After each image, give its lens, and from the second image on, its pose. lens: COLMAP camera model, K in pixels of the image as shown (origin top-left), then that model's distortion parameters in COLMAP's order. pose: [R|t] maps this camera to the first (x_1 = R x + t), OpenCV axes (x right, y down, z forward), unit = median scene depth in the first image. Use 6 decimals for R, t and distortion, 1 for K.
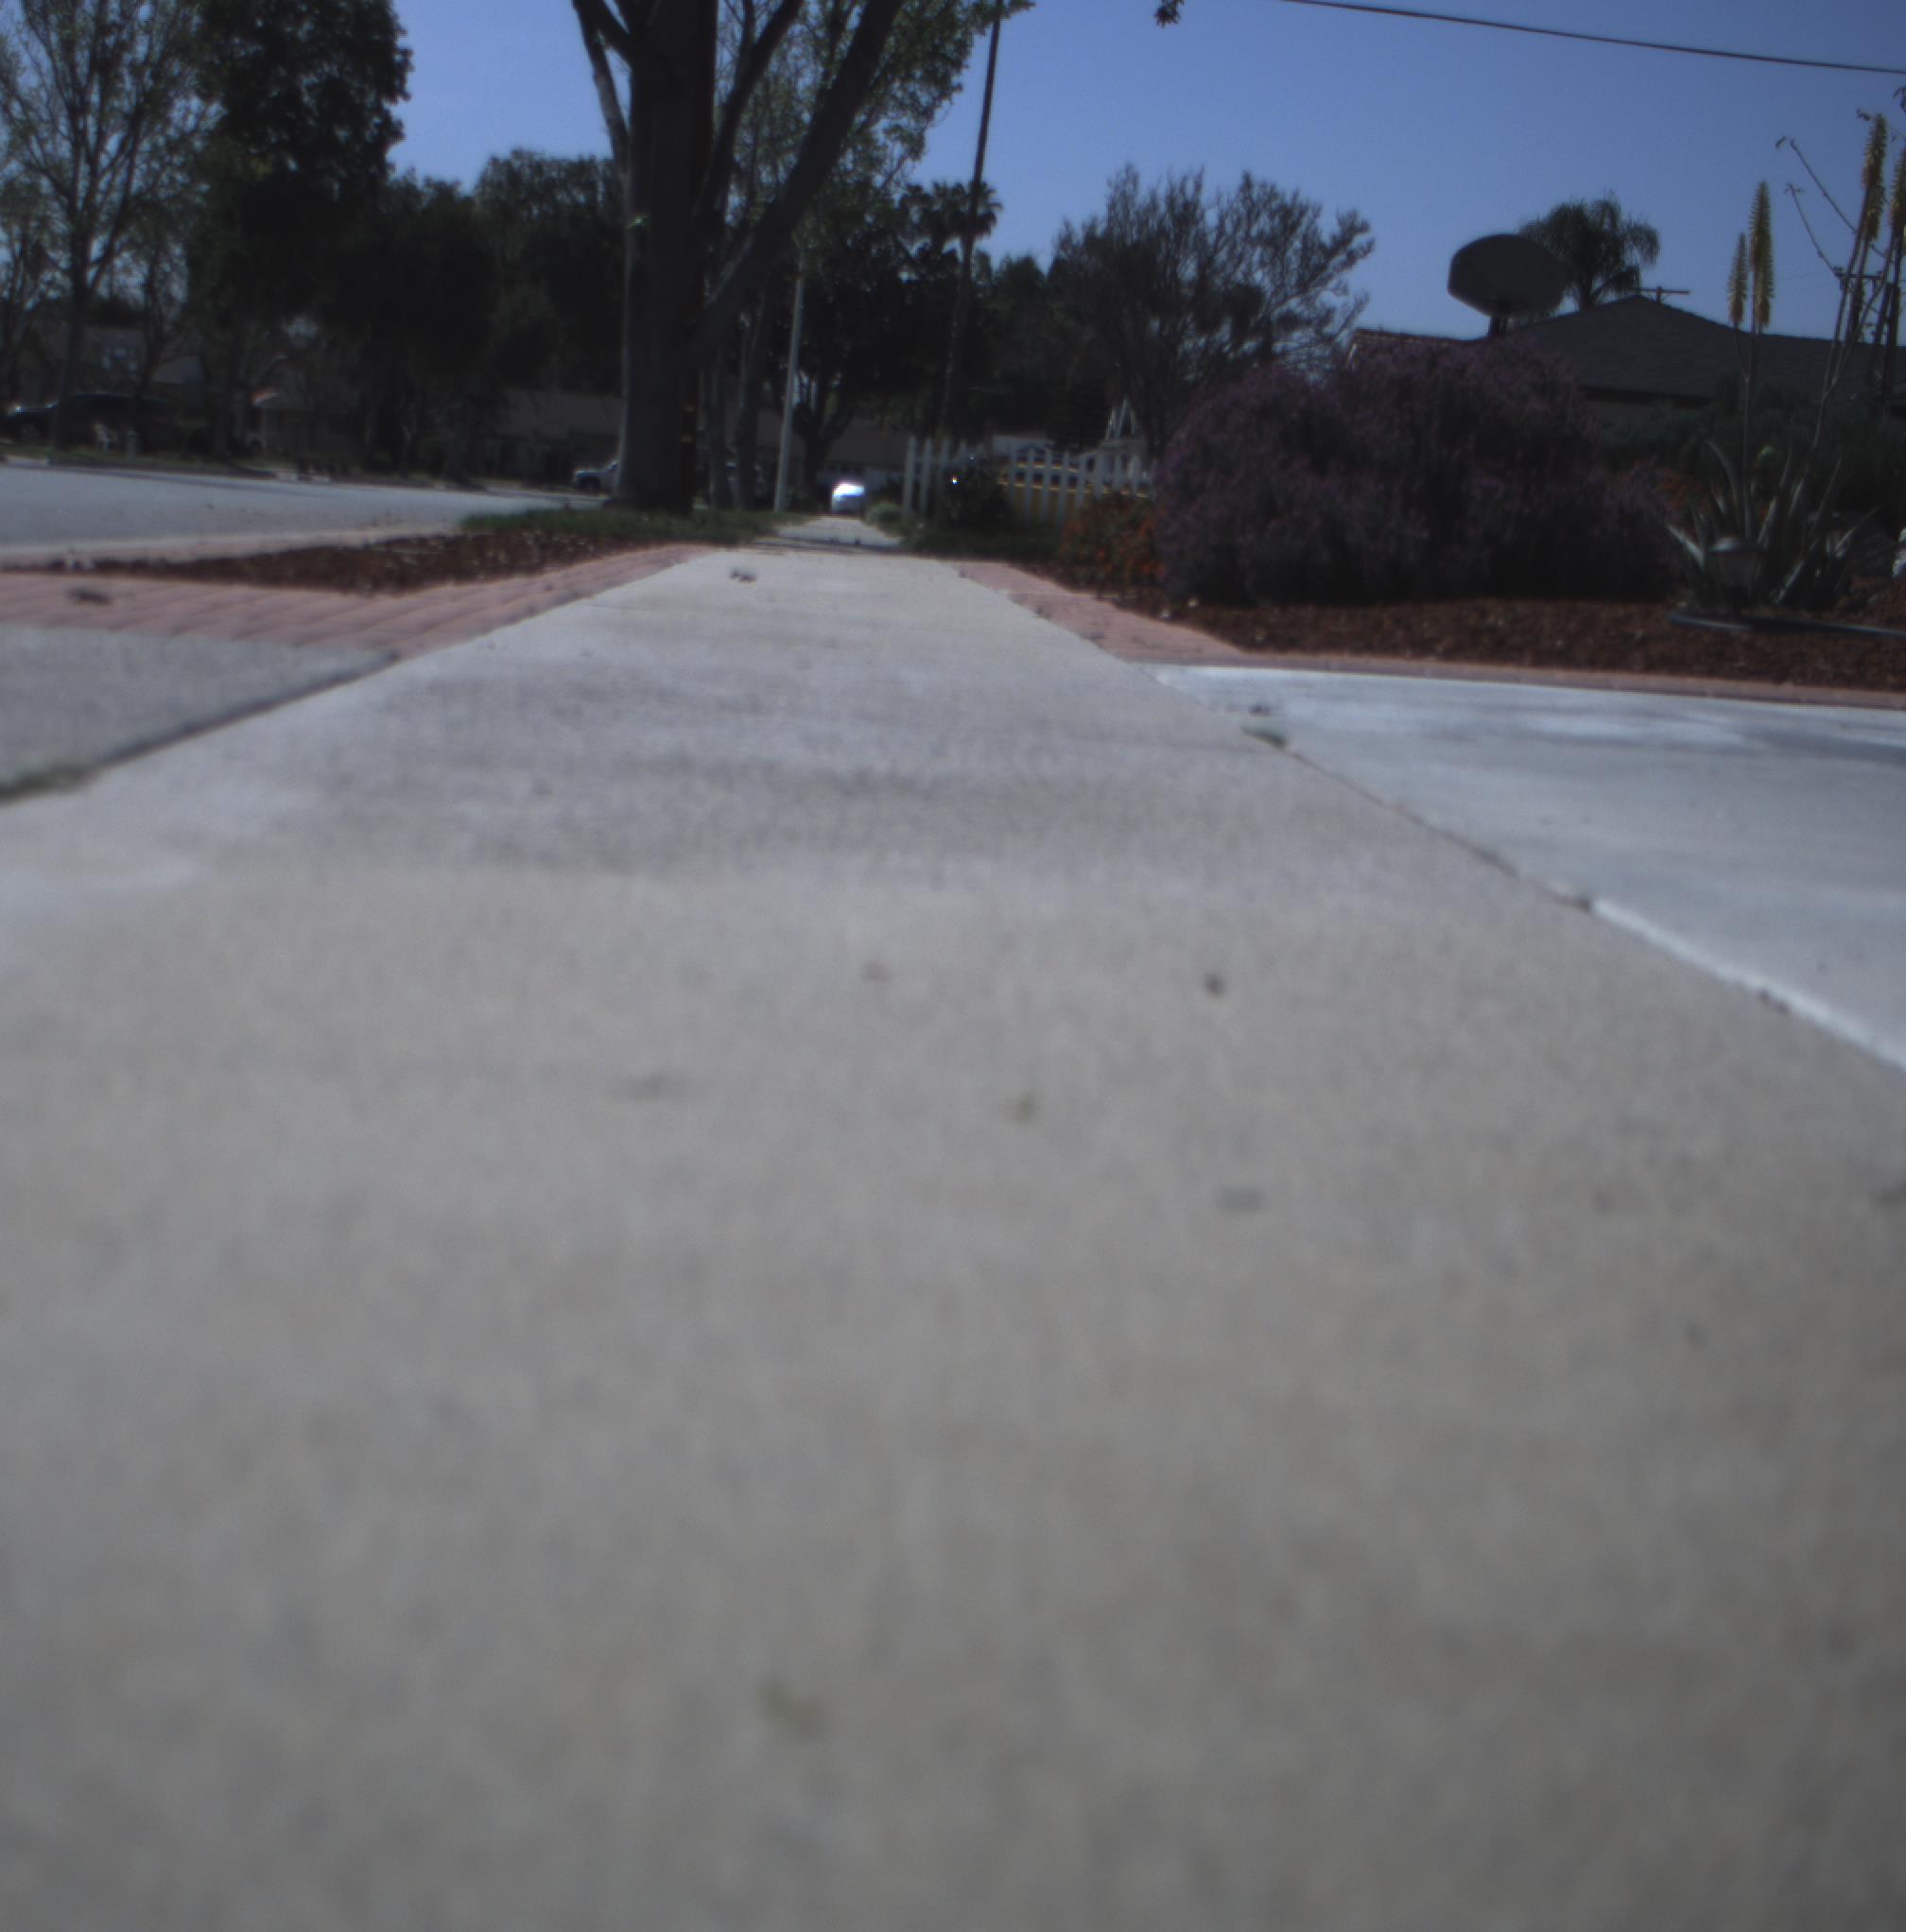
lens RADIAL K [[4650.0, 0, 951.1], [0, 4650.0, 994.0], [0, 0, 1]] dist [-0.109660, 0.386342]
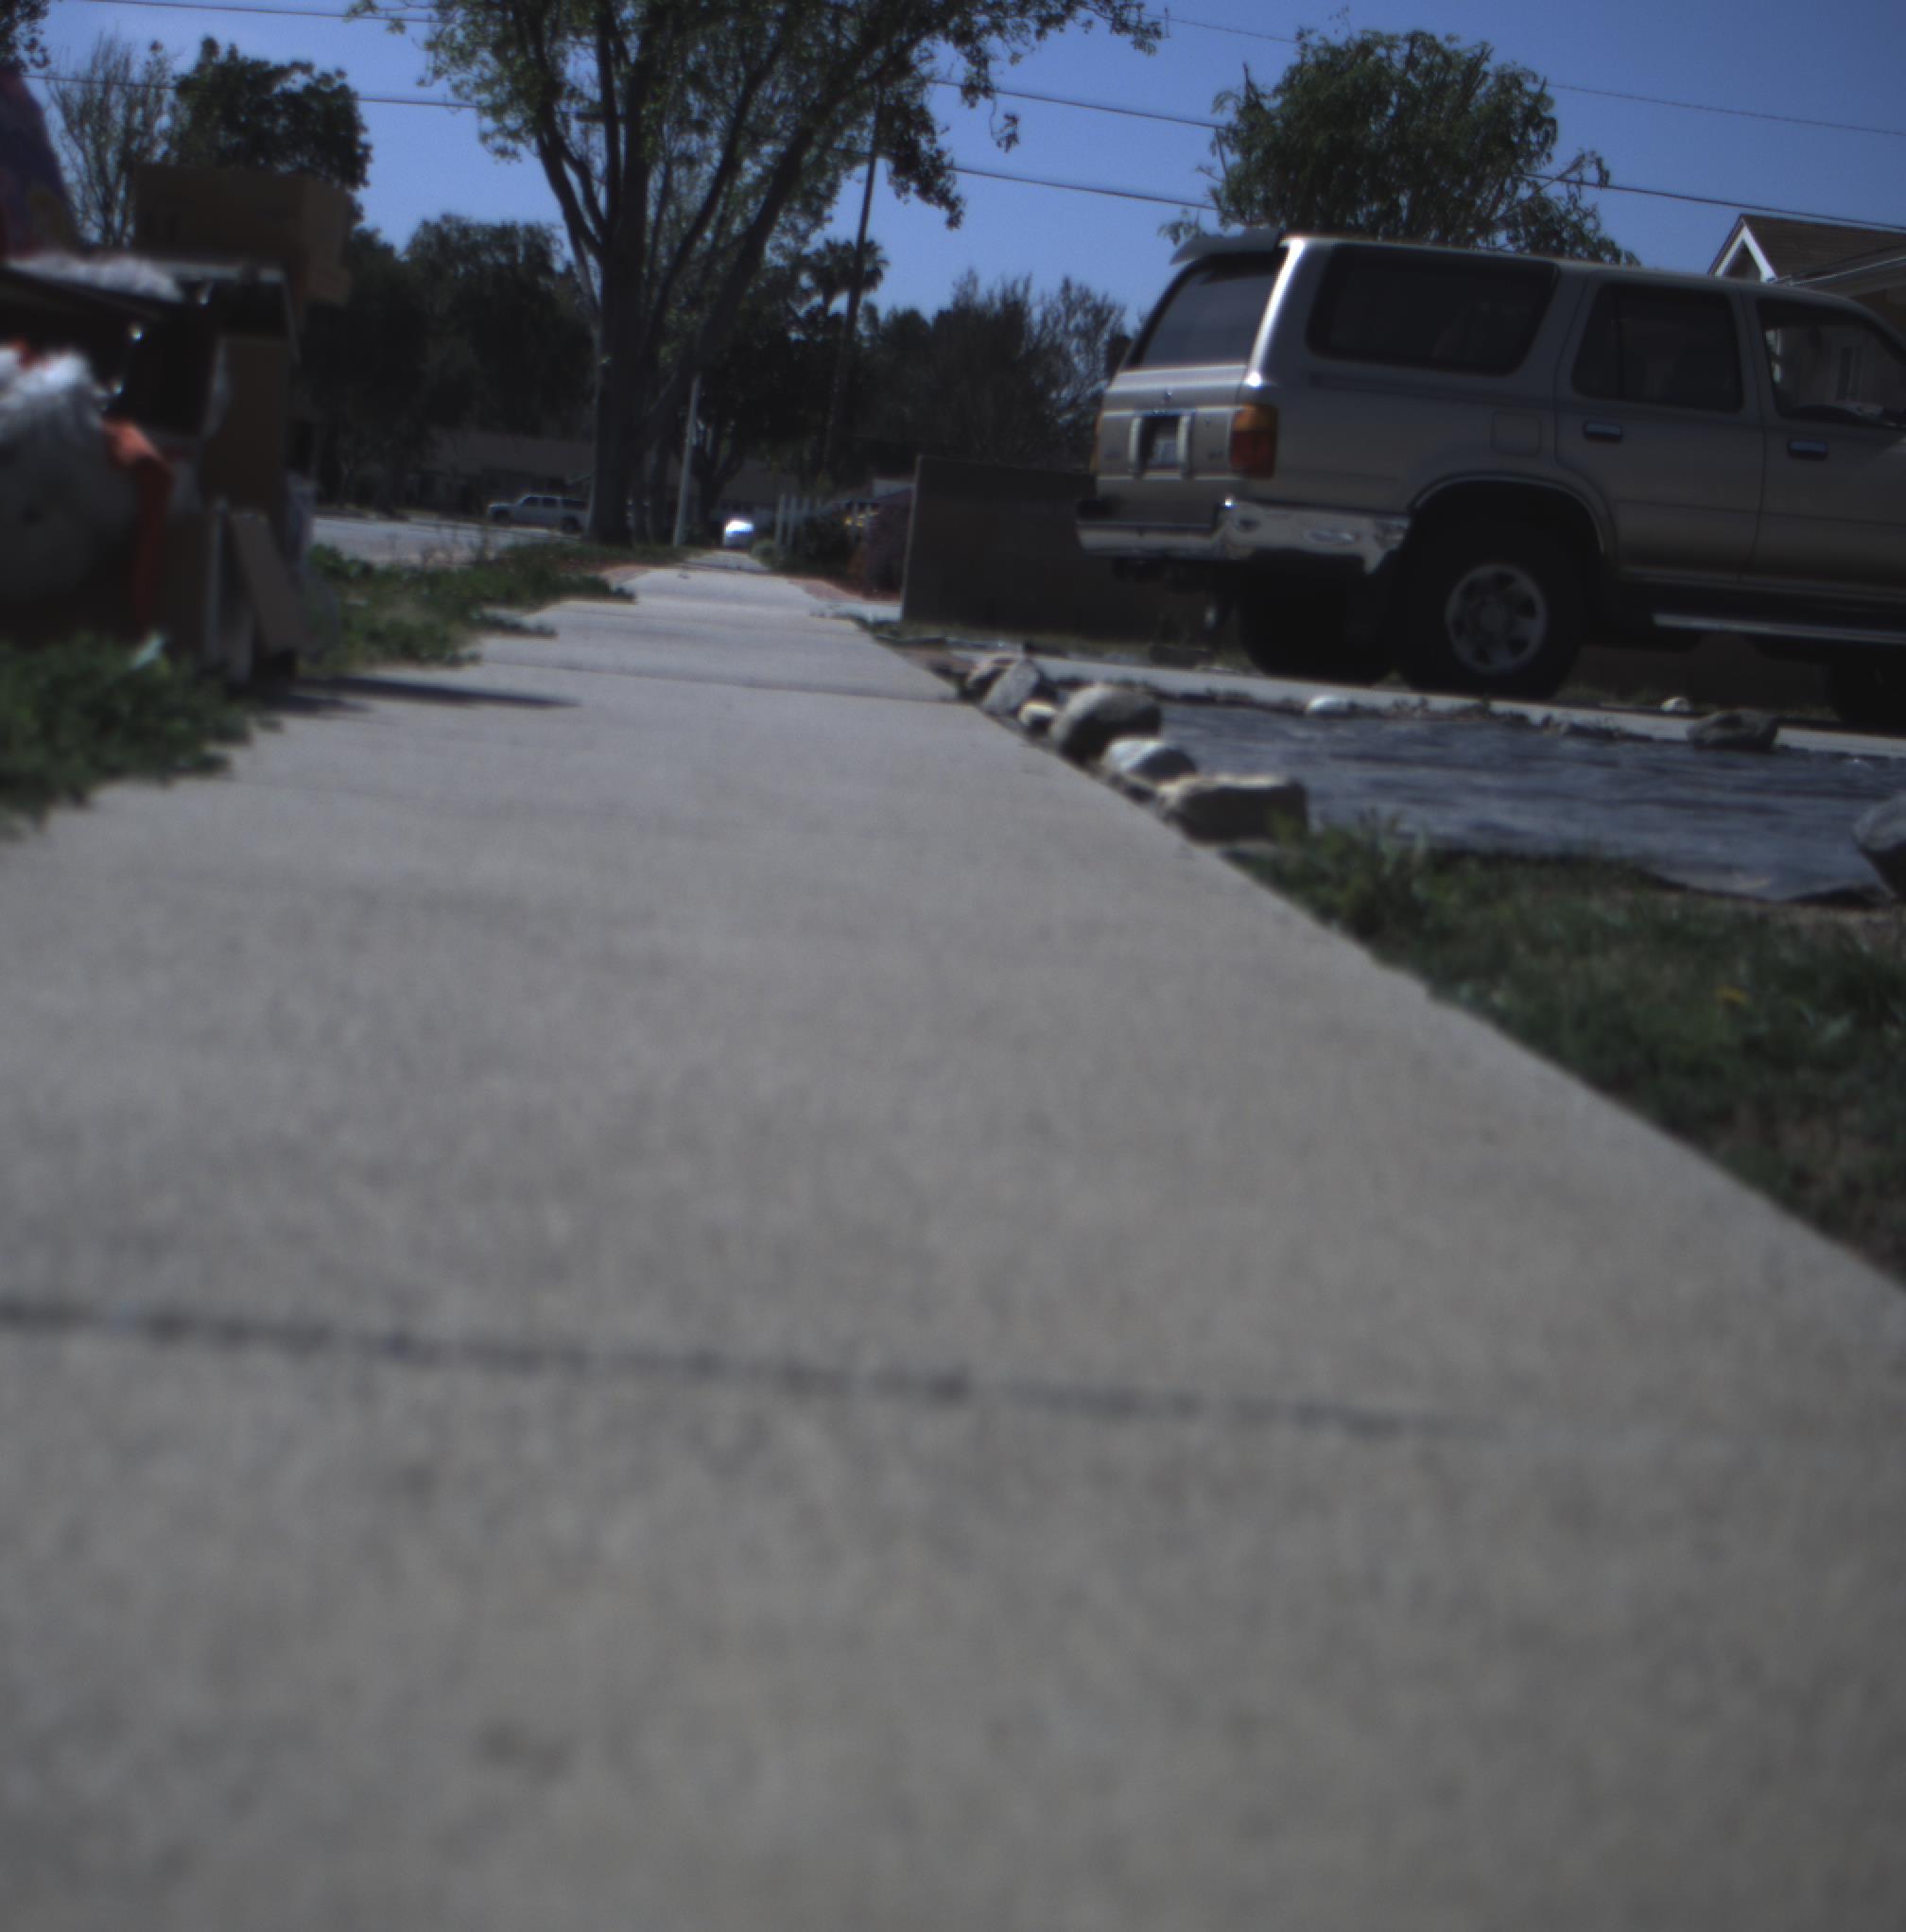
lens RADIAL K [[4692.9, 0, 953.0], [0, 4692.9, 966.0], [0, 0, 1]] dist [-0.110490, 0.321293]
pose [[0.999525, 0.018181, 0.024894, 0.005695], [-0.017812, 0.999729, -0.014992, 0.022930], [-0.025160, 0.014541, 0.999578, -0.223013]]
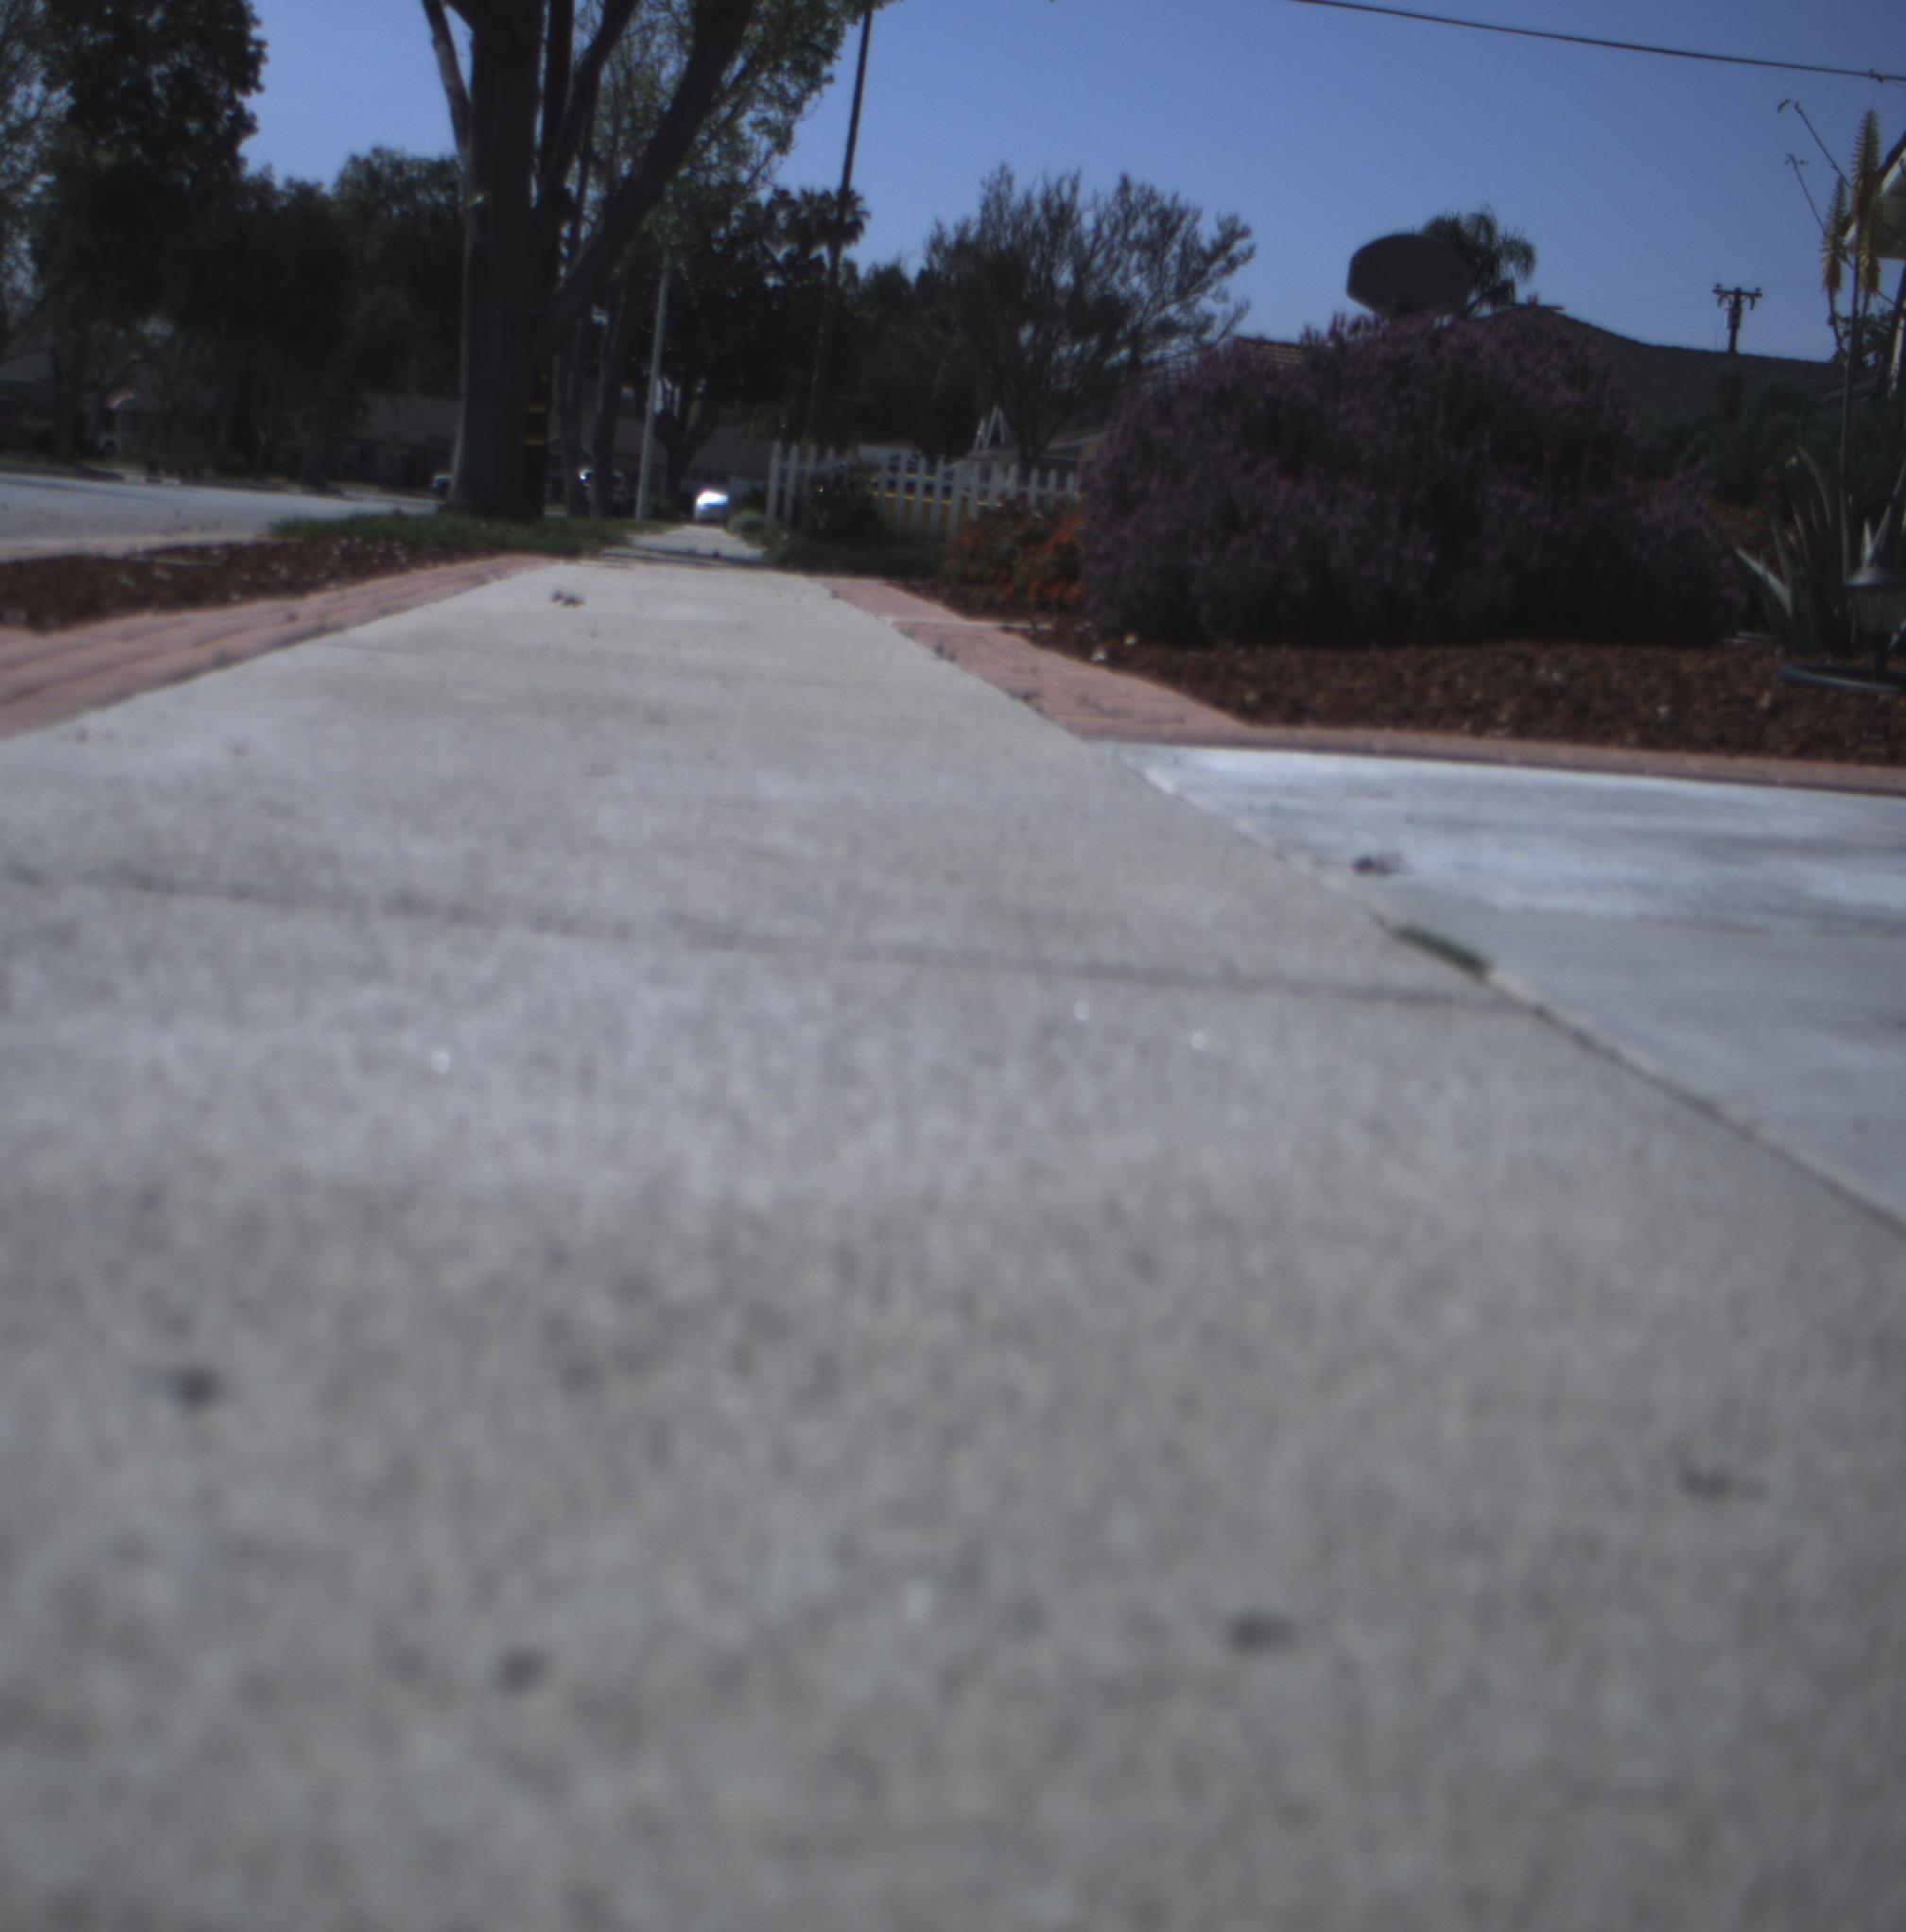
lens RADIAL K [[4627.4, 0, 951.8], [0, 4627.4, 1027.8], [0, 0, 1]] dist [-0.111312, 0.447365]
pose [[0.999509, 0.007584, 0.030403, -0.000317], [-0.007752, 0.999955, 0.005404, -0.003509], [-0.030360, -0.005637, 0.999523, 0.033791]]
